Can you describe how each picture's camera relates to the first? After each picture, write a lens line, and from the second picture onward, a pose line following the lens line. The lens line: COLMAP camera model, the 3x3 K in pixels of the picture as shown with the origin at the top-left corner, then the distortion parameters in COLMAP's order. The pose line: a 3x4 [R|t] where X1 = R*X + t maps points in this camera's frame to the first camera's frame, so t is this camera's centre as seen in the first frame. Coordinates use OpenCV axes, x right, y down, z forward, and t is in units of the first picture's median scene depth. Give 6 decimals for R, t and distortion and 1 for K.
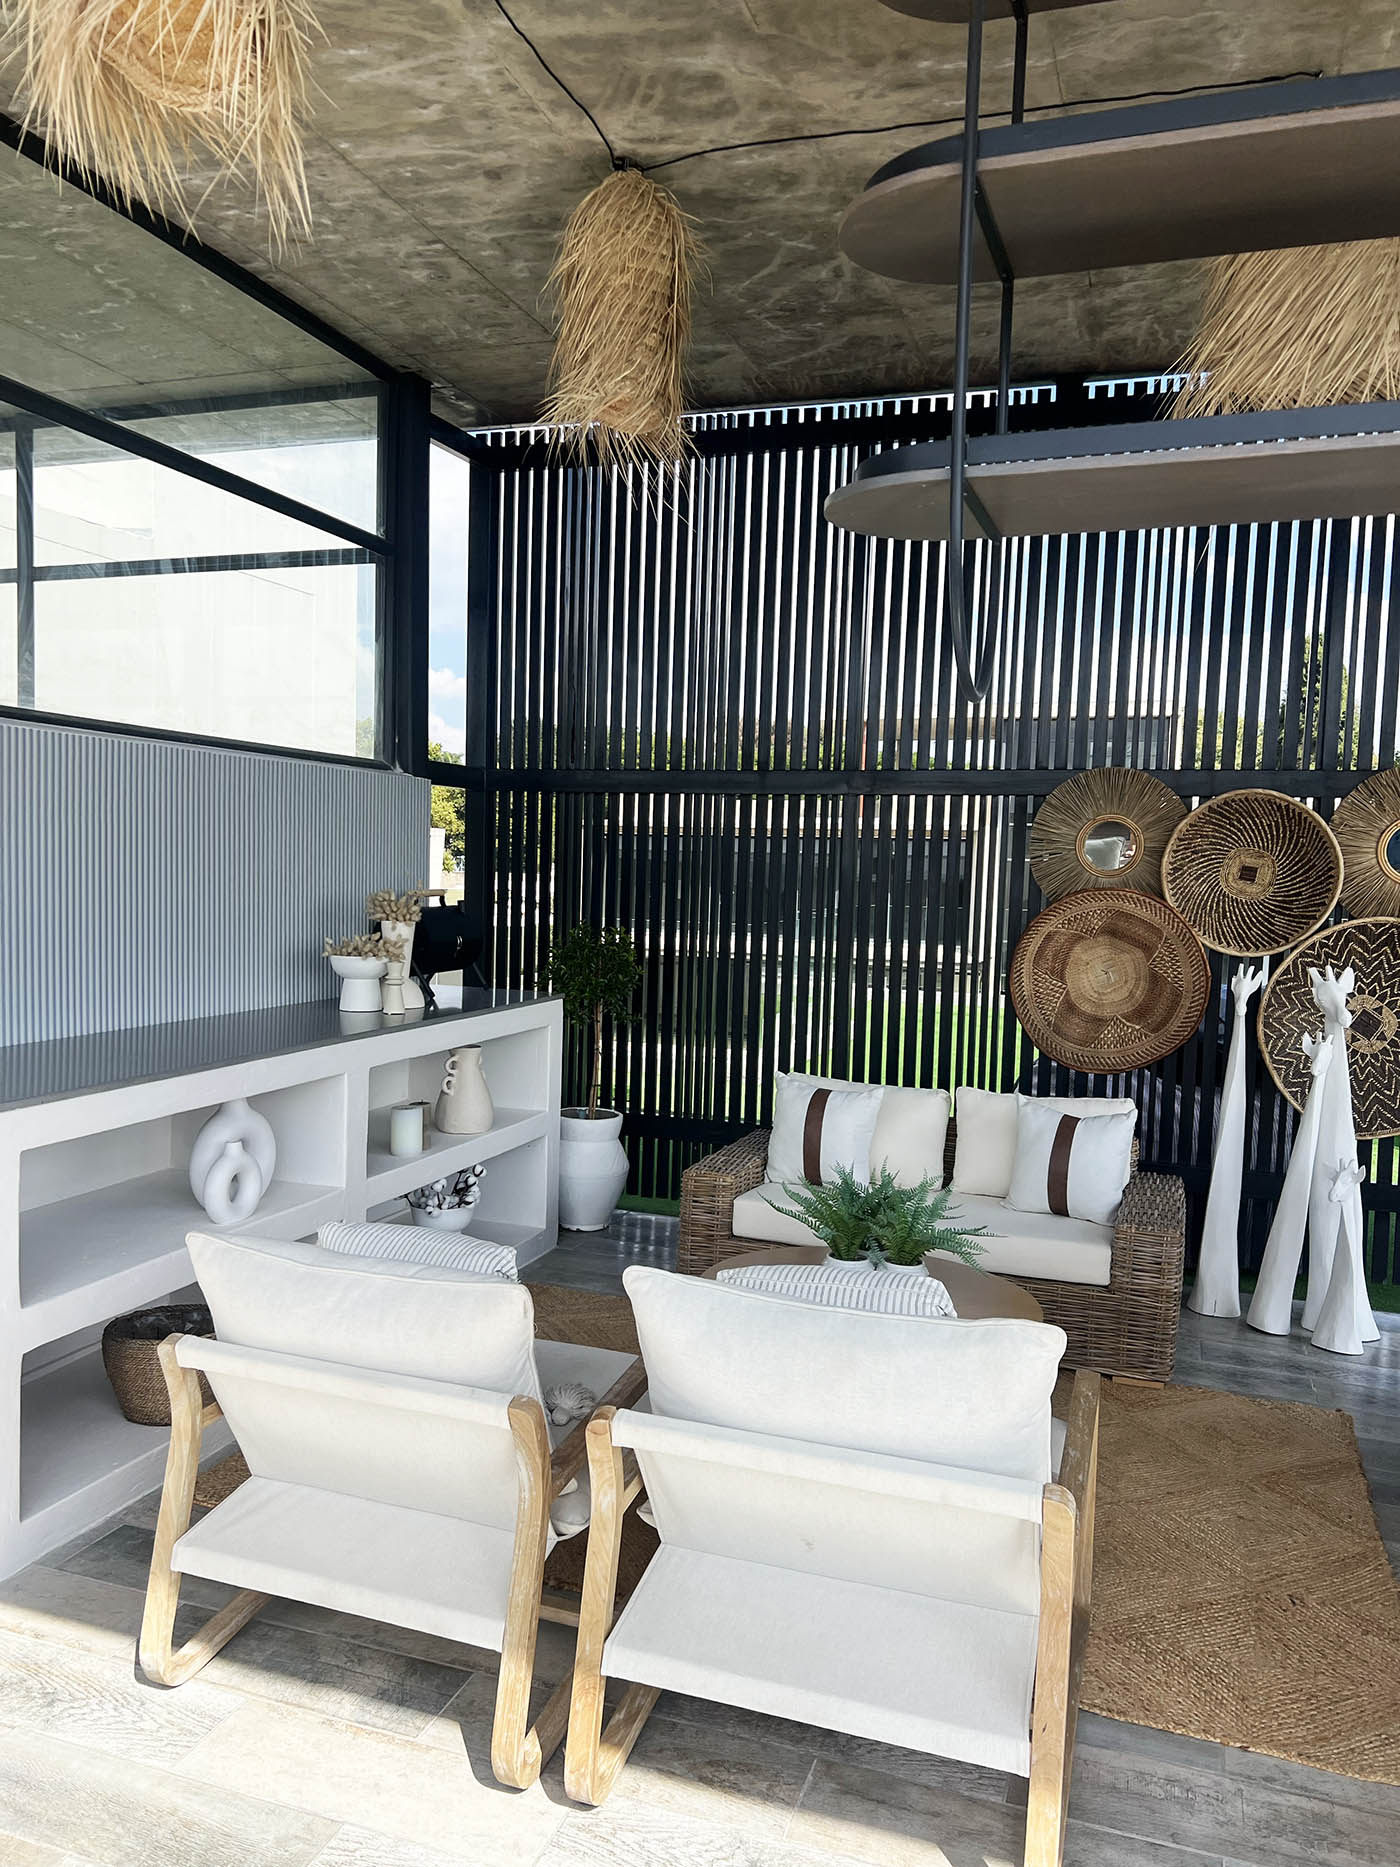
lens RADIAL K [[1365.7, 0, 697.1], [0, 1365.7, 945.5], [0, 0, 1]] dist [-0.004836, -0.000717]
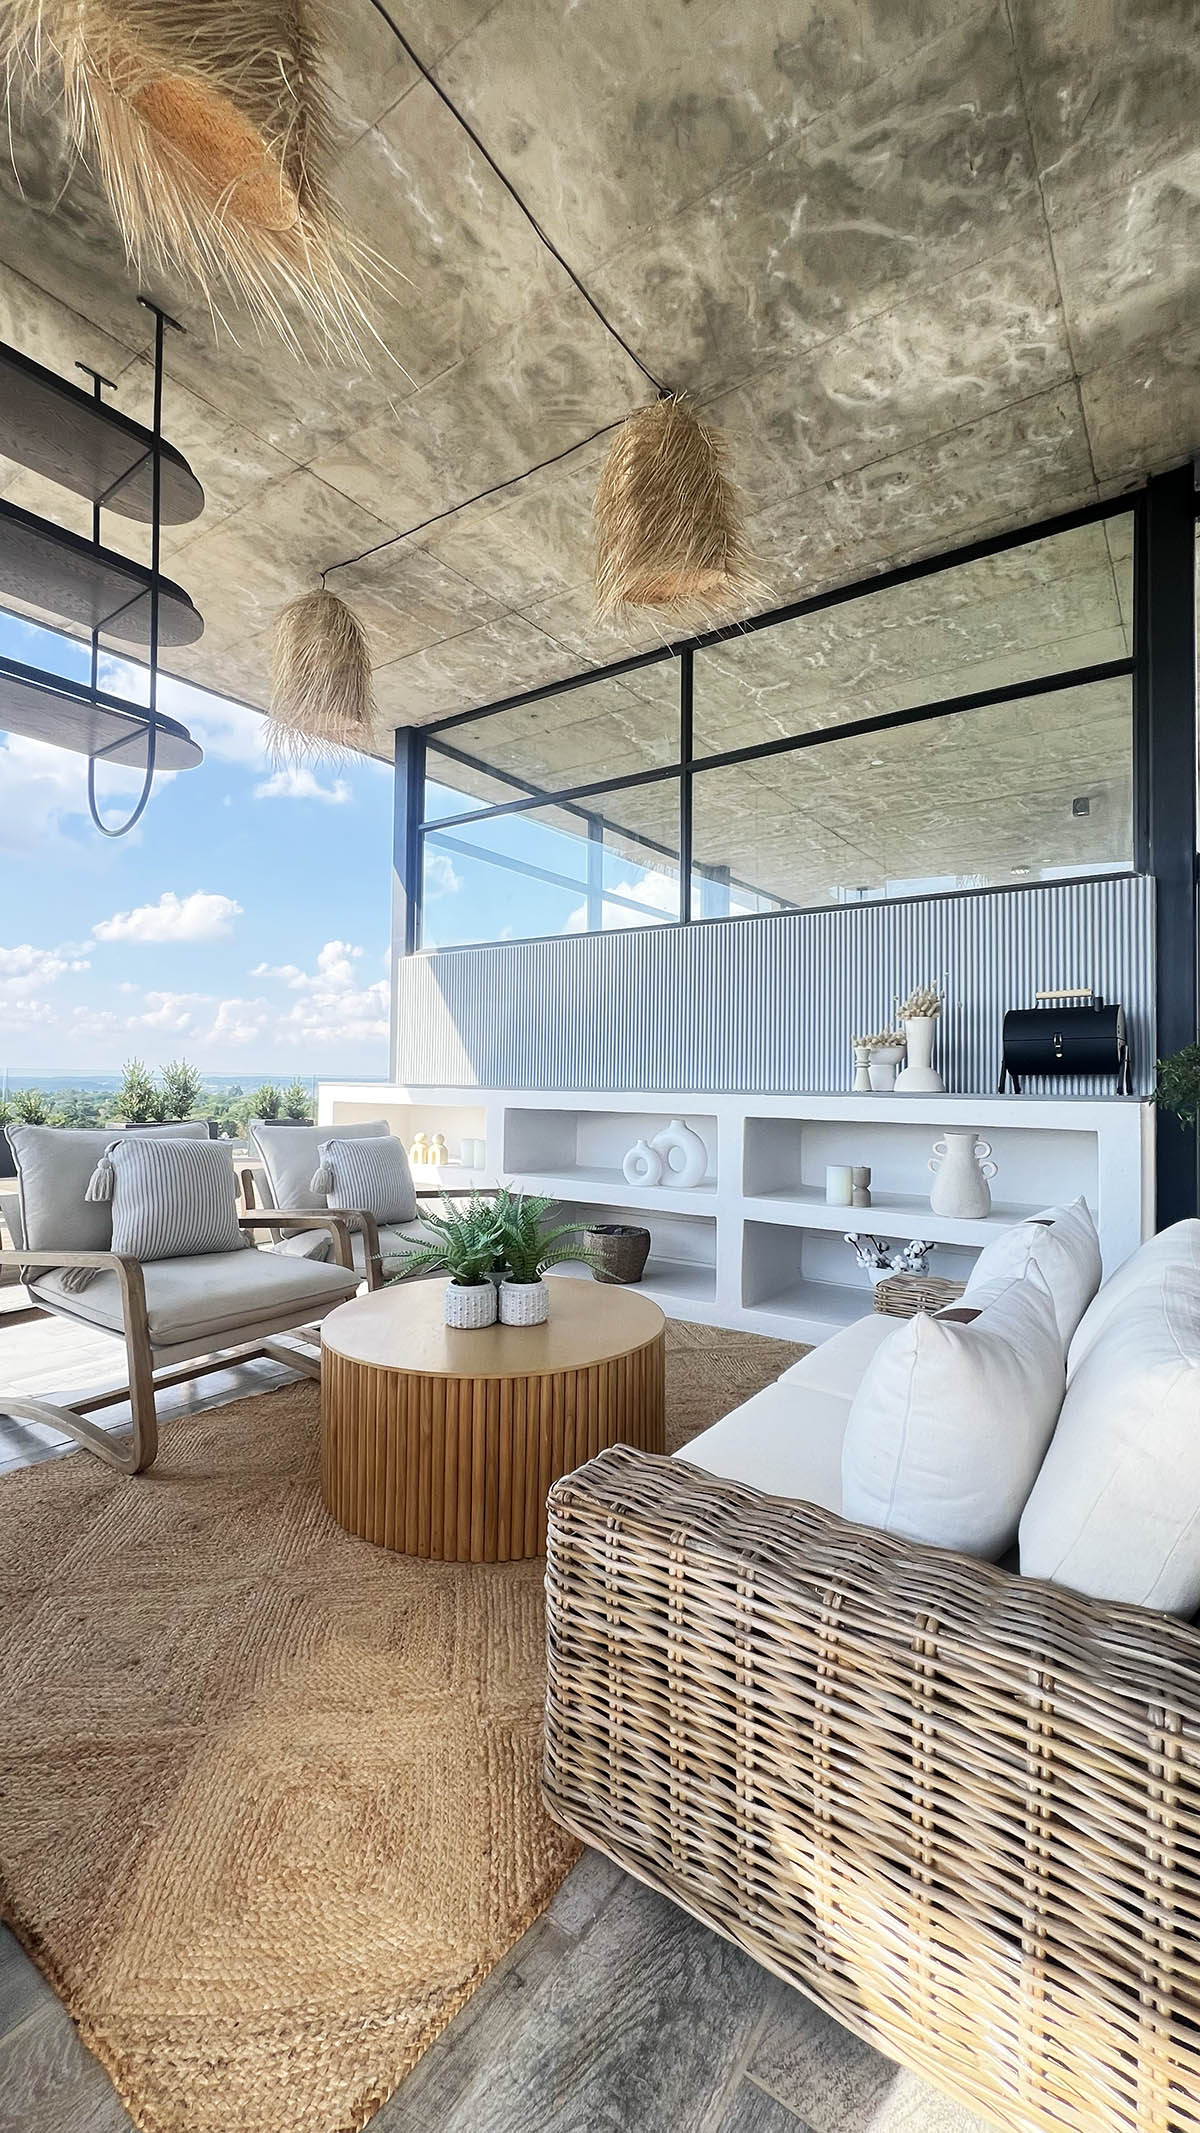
lens RADIAL K [[838.4, 0, 592.3], [0, 838.4, 1056.4], [0, 0, 1]] dist [-0.001130, -0.000087]
pose [[-0.288876, -0.058854, -0.955556, 0.489683], [-0.084039, 0.995815, -0.035927, 0.057560], [0.953671, 0.069926, -0.292613, 0.860828]]
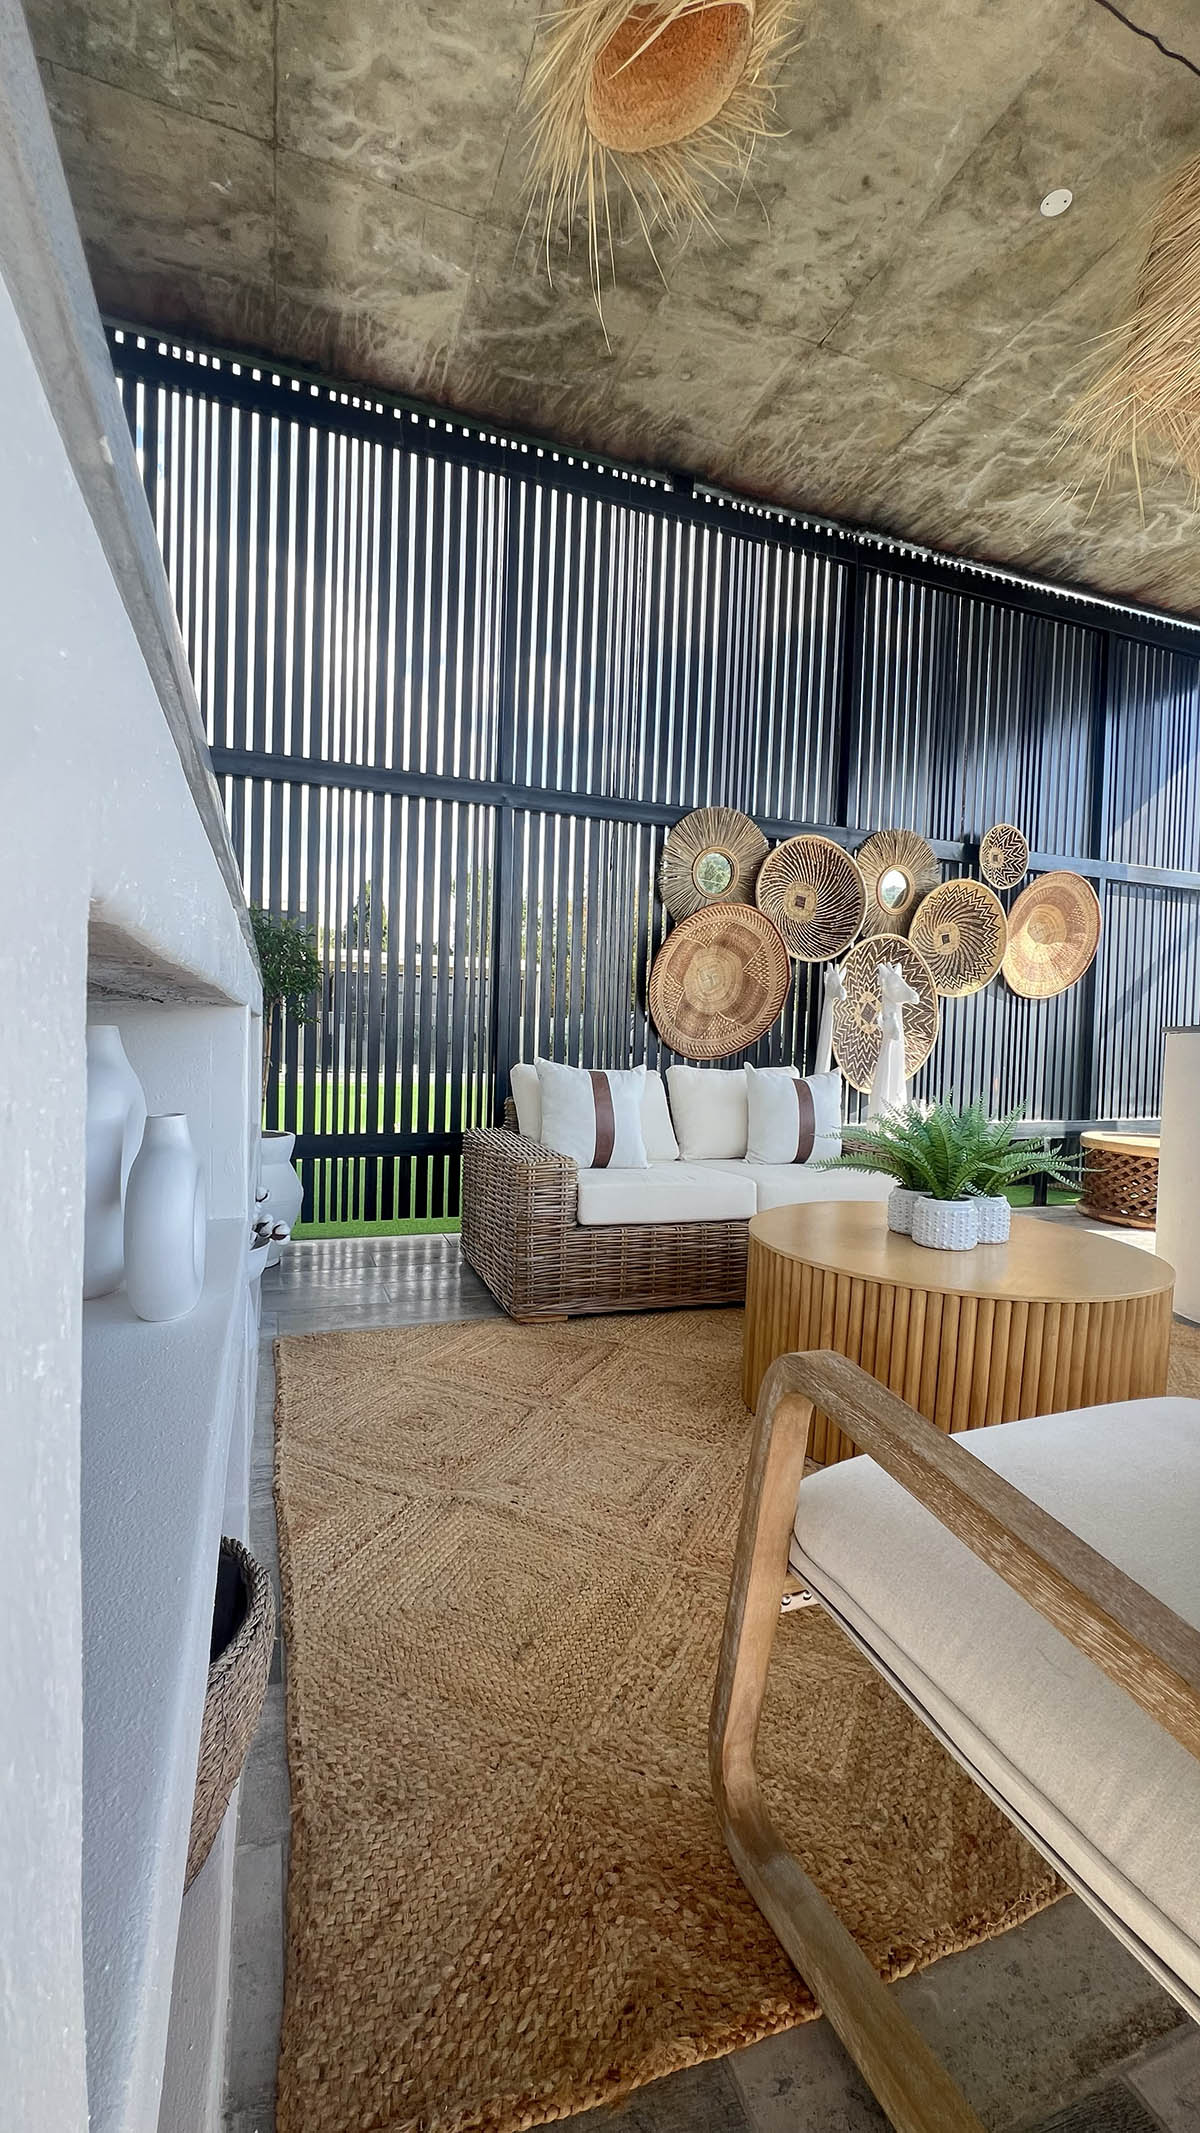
lens RADIAL K [[838.4, 0, 602.7], [0, 838.4, 1045.9], [0, 0, 1]] dist [-0.001130, -0.000087]
pose [[0.765822, -0.028840, 0.642406, -0.271043], [0.030013, 0.999508, 0.009094, 0.074410], [-0.642352, 0.012316, 0.766311, 0.502283]]
